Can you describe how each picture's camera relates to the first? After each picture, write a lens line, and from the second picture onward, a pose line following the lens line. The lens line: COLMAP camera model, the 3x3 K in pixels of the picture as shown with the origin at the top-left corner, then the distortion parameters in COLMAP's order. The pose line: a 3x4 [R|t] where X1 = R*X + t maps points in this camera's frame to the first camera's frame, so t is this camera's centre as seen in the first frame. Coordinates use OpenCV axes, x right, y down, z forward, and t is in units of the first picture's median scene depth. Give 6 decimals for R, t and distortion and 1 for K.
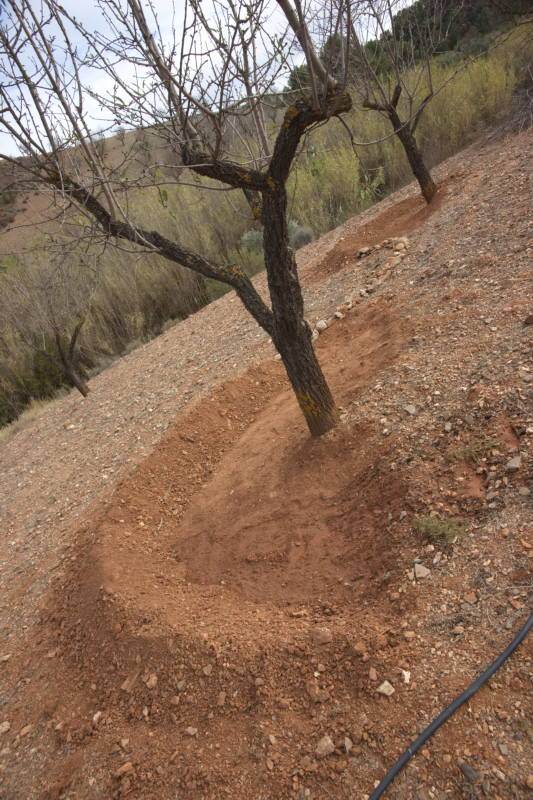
lens RADIAL K [[562.6, 0, 266.5], [0, 562.6, 400.0], [0, 0, 1]] dist [-0.091183, 0.081613]
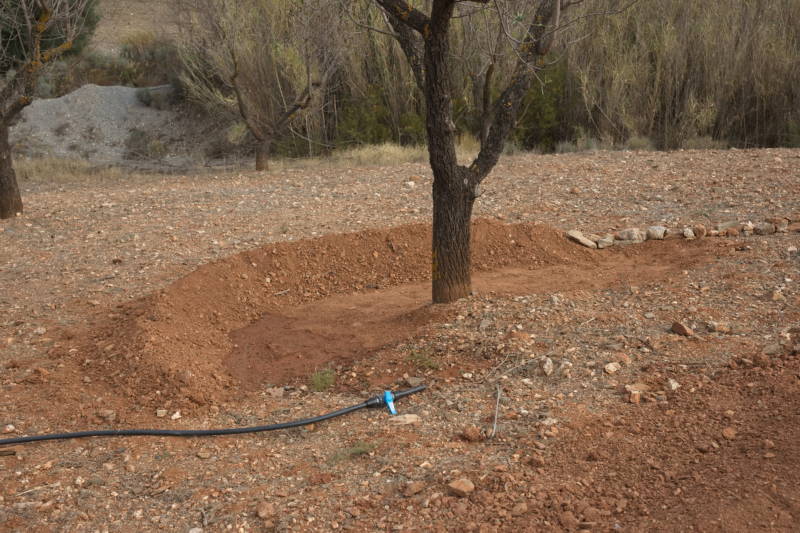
lens RADIAL K [[1028.9, 0, 384.7], [0, 1028.9, 266.1], [0, 0, 1]] dist [0.021748, 0.070205]
pose [[0.694947, 0.562409, -0.448046, 0.556700], [-0.542204, 0.819125, 0.187214, -0.186099], [0.472297, 0.112829, 0.874188, -0.340706]]
